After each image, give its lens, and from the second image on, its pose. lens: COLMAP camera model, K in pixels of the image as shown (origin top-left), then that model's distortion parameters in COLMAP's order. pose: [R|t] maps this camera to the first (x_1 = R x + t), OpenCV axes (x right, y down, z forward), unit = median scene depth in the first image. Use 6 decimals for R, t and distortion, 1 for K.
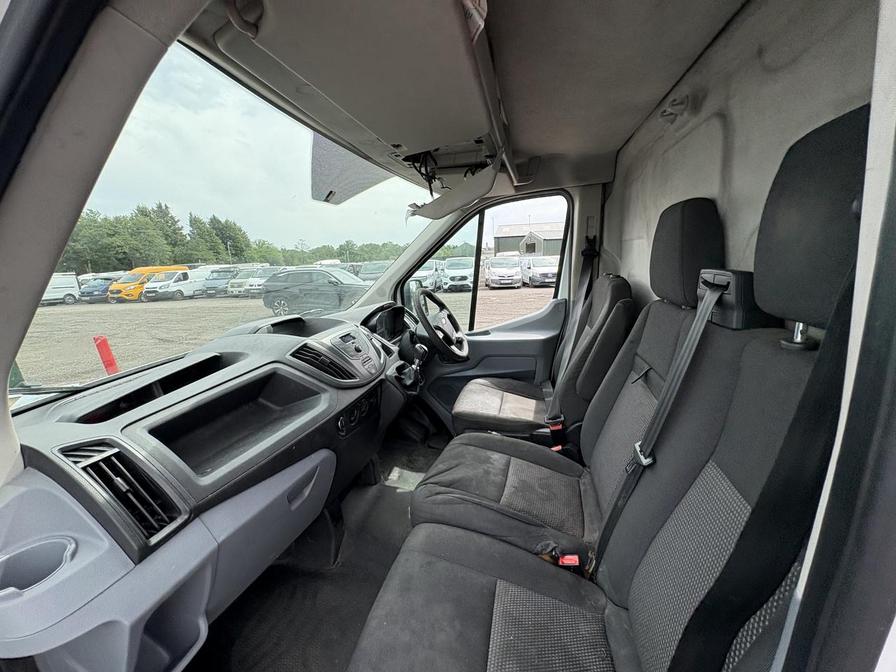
lens RADIAL K [[356.1, 0, 449.2], [0, 356.1, 335.1], [0, 0, 1]] dist [0.003243, -0.000190]
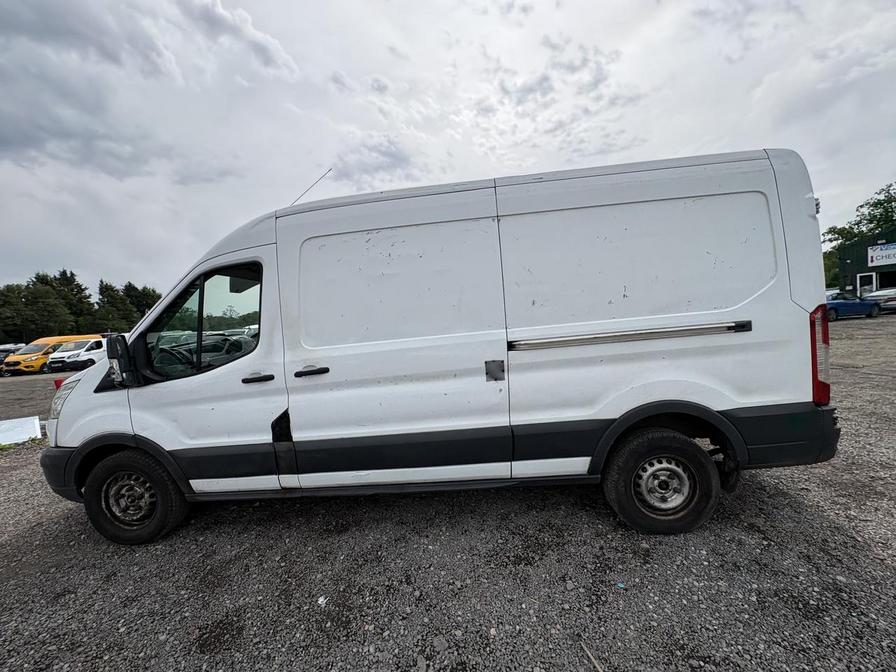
lens RADIAL K [[362.4, 0, 451.5], [0, 362.4, 332.4], [0, 0, 1]] dist [-0.000412, -0.000008]
pose [[0.986209, -0.032437, 0.162295, 0.050467], [0.060713, 0.983148, -0.172438, 0.031653], [-0.153967, 0.179913, 0.971558, -0.117038]]
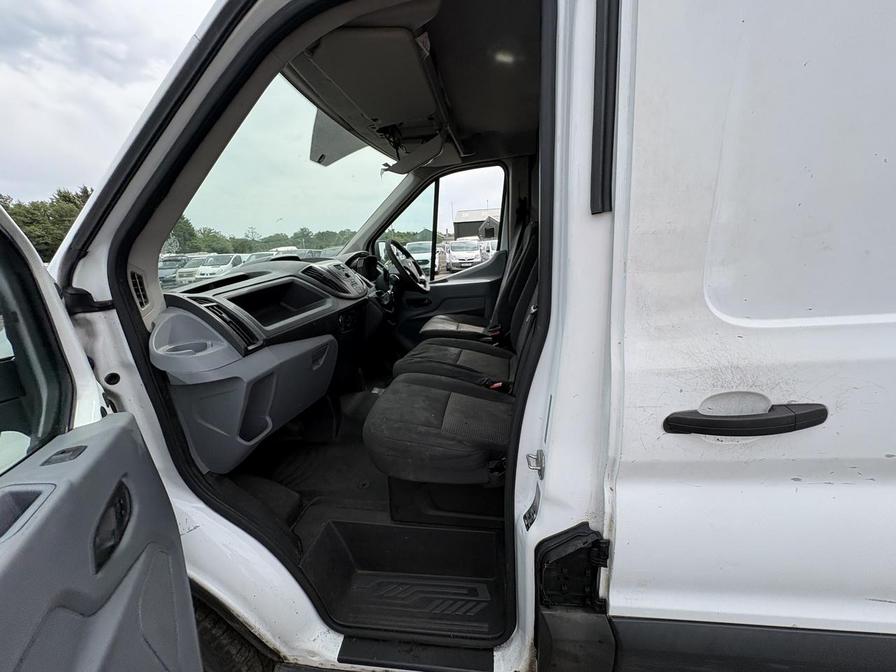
lens RADIAL K [[357.3, 0, 448.0], [0, 357.3, 336.0], [0, 0, 1]] dist [-0.001848, 0.005003]
pose [[0.994501, -0.038588, 0.097363, -0.001024], [0.035121, 0.998695, 0.037077, 0.013011], [-0.098667, -0.033453, 0.994558, -0.021686]]
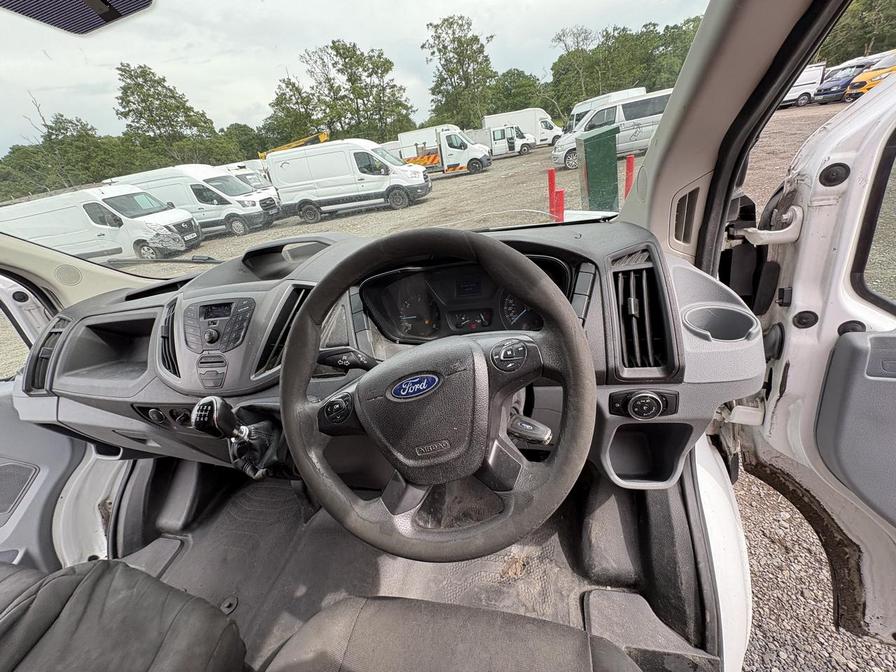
lens RADIAL K [[356.8, 0, 447.0], [0, 356.8, 336.2], [0, 0, 1]] dist [0.002123, 0.000111]
pose [[0.022180, 0.508225, -0.860939, 0.013706], [-0.034566, 0.861026, 0.507386, -0.013334], [0.999156, 0.018505, 0.036665, 0.070154]]
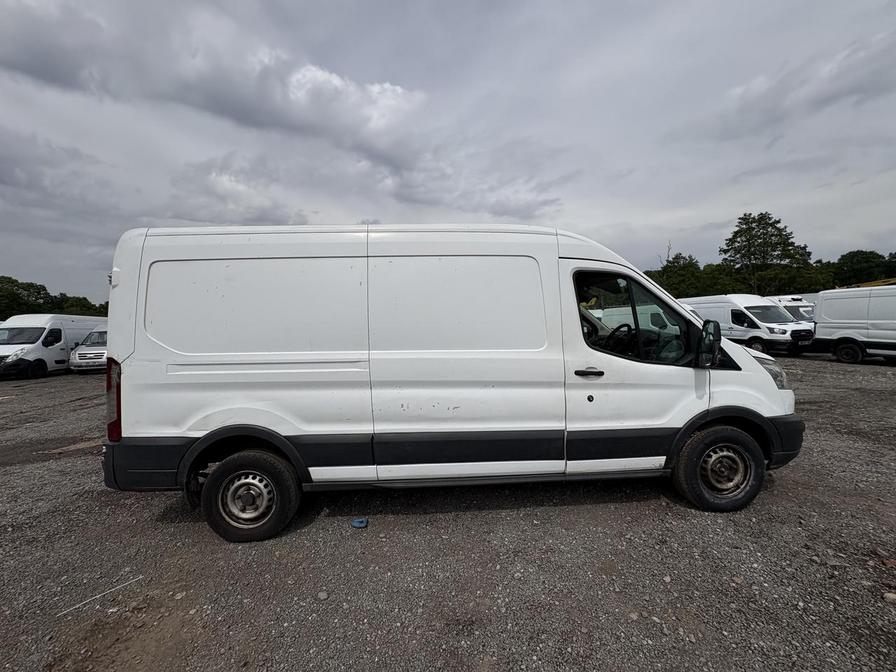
lens RADIAL K [[360.0, 0, 450.2], [0, 360.0, 338.4], [0, 0, 1]] dist [0.003860, 0.000169]
pose [[-0.960424, 0.082285, -0.266112, 0.105686], [0.016412, 0.970427, 0.240835, -0.040078], [0.278059, 0.226936, -0.933372, 0.189781]]
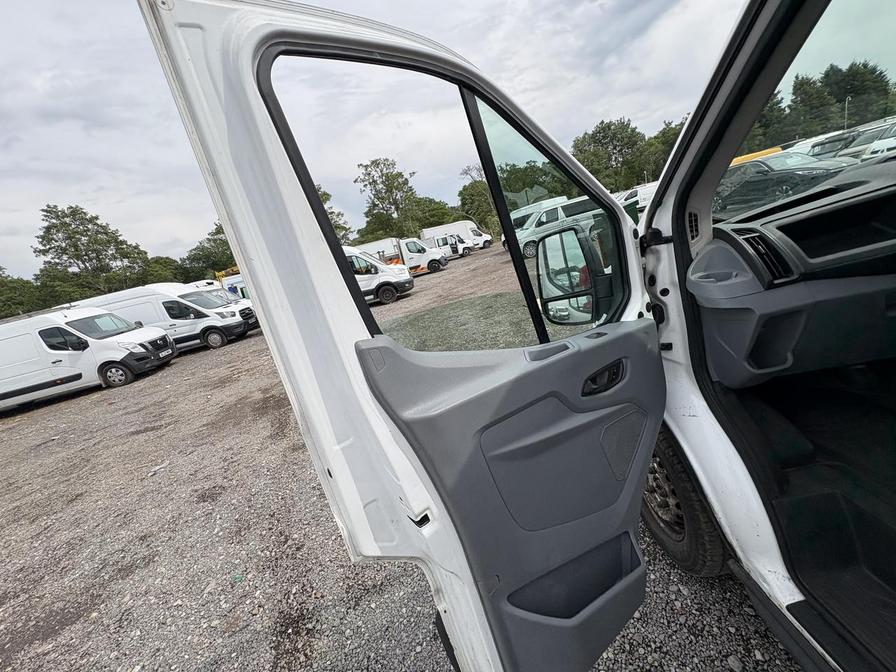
lens RADIAL K [[358.2, 0, 446.8], [0, 358.2, 337.7], [0, 0, 1]] dist [0.000696, 0.000132]
pose [[0.232799, 0.240956, -0.942202, 0.013265], [0.031662, 0.966429, 0.254975, 0.009216], [0.972009, -0.089190, 0.217354, -0.025200]]
